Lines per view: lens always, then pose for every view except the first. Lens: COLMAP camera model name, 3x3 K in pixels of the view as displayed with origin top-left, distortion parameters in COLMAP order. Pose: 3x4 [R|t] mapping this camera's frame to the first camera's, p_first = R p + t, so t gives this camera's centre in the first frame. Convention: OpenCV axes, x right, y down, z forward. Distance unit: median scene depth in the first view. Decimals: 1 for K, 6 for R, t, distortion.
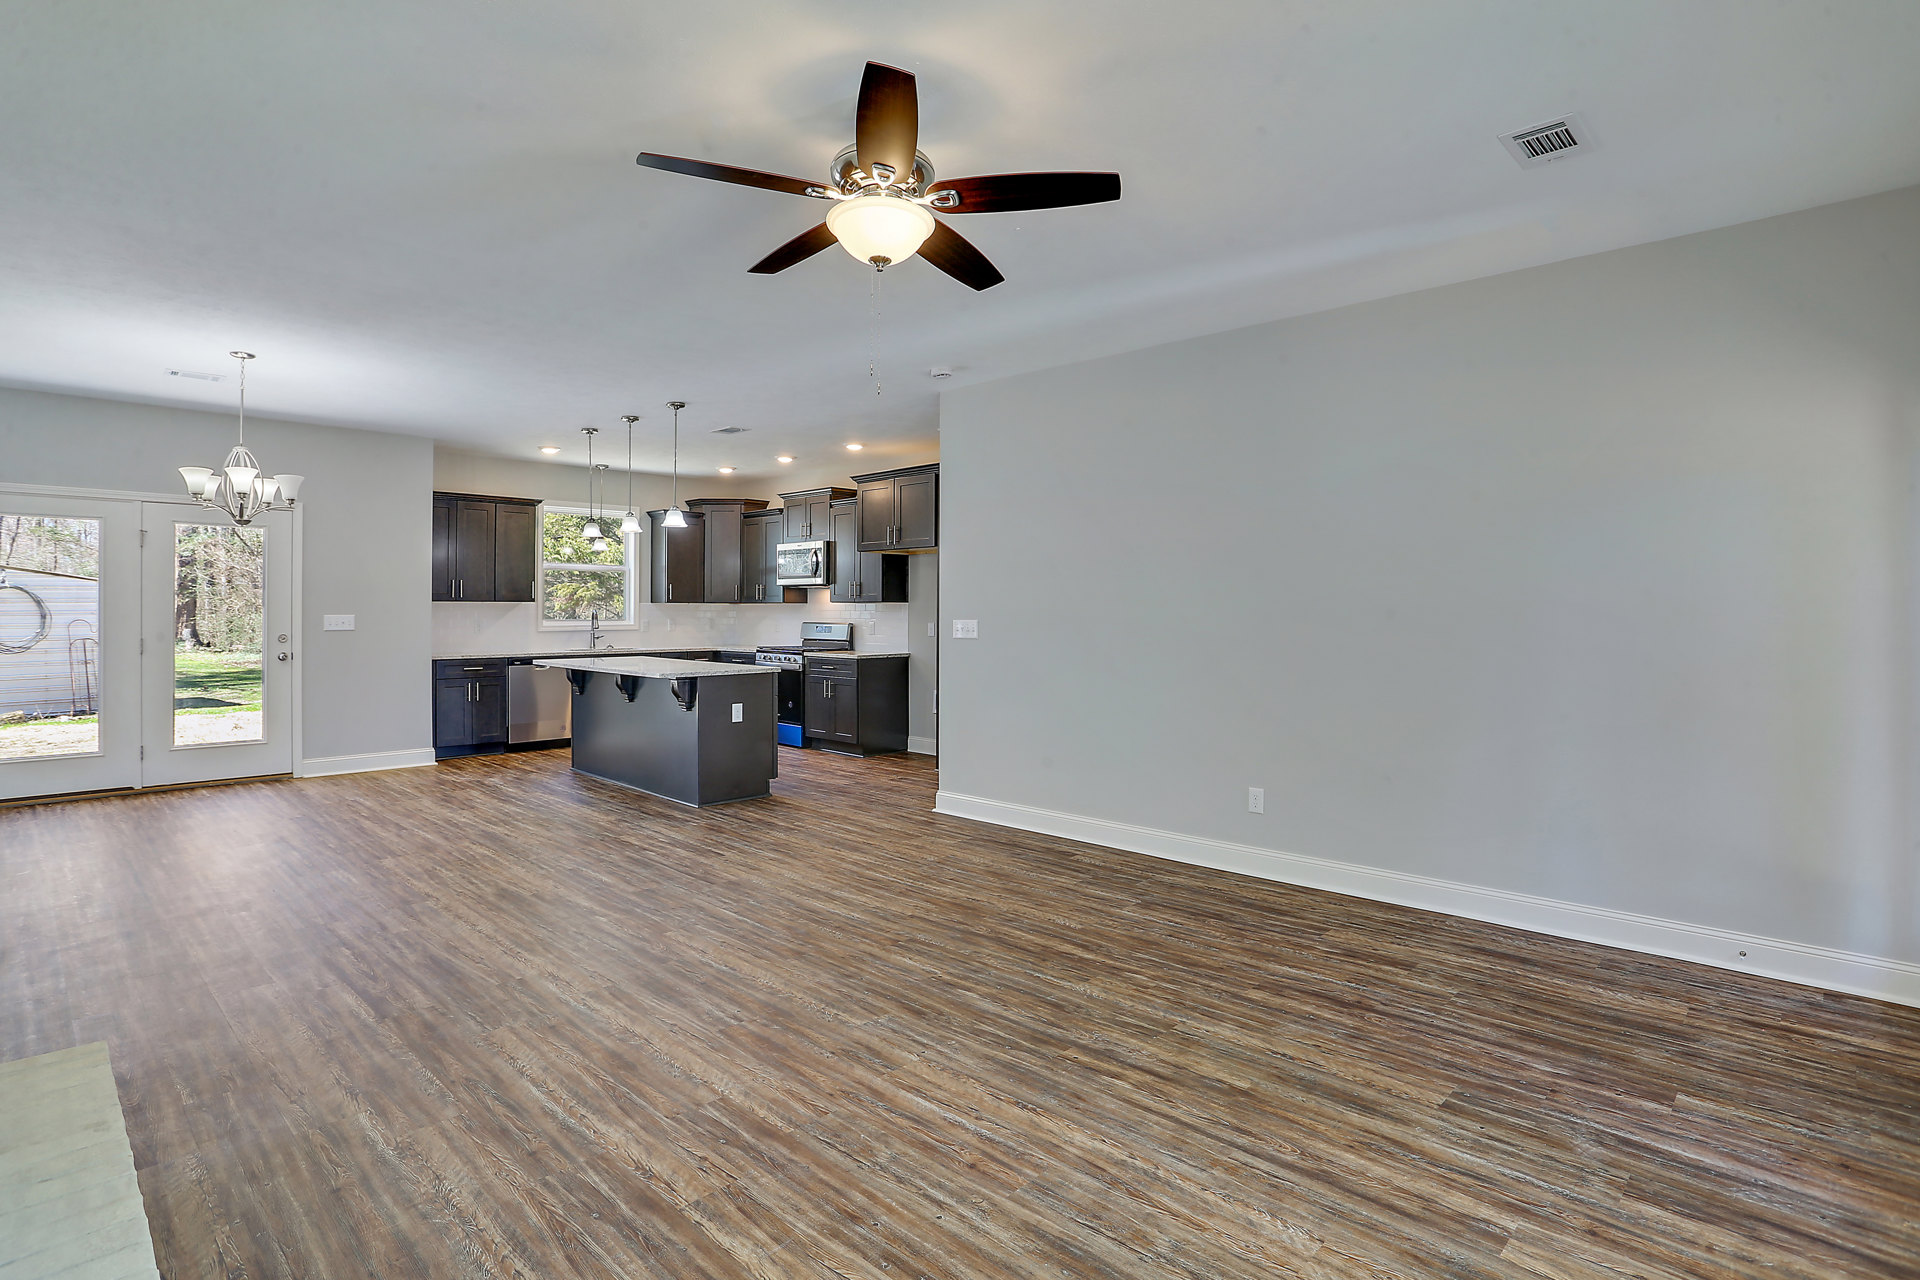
lens RADIAL K [[1032.4, 0, 952.2], [0, 1032.4, 609.4], [0, 0, 1]] dist [-0.003569, -0.000765]
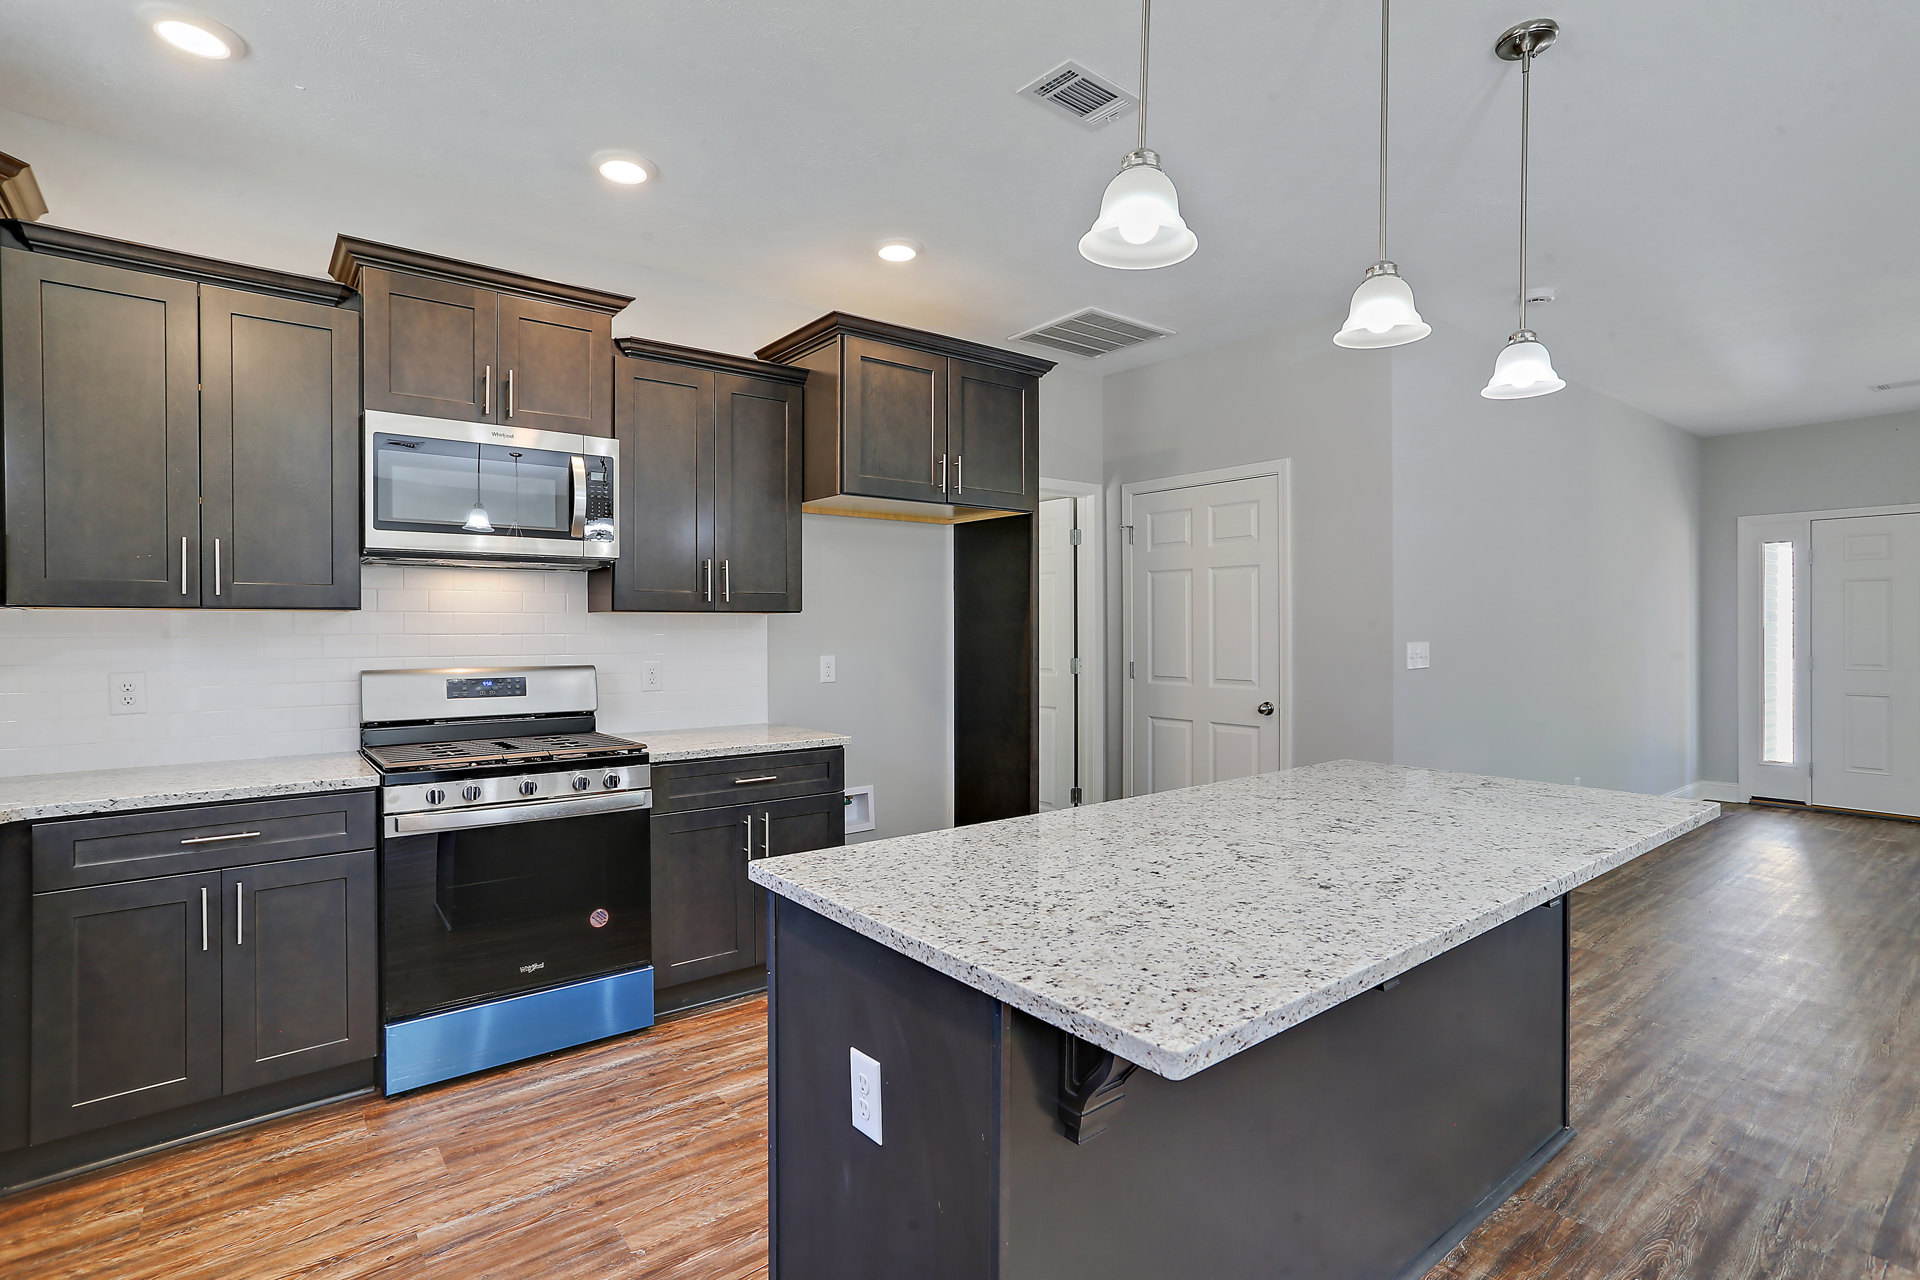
lens RADIAL K [[934.0, 0, 958.6], [0, 934.0, 661.1], [0, 0, 1]] dist [0.000029, 0.000317]
pose [[0.118036, -0.045586, 0.991962, -0.404966], [-0.005305, 0.998903, 0.046536, -0.004999], [-0.992995, -0.010756, 0.117664, 0.787559]]
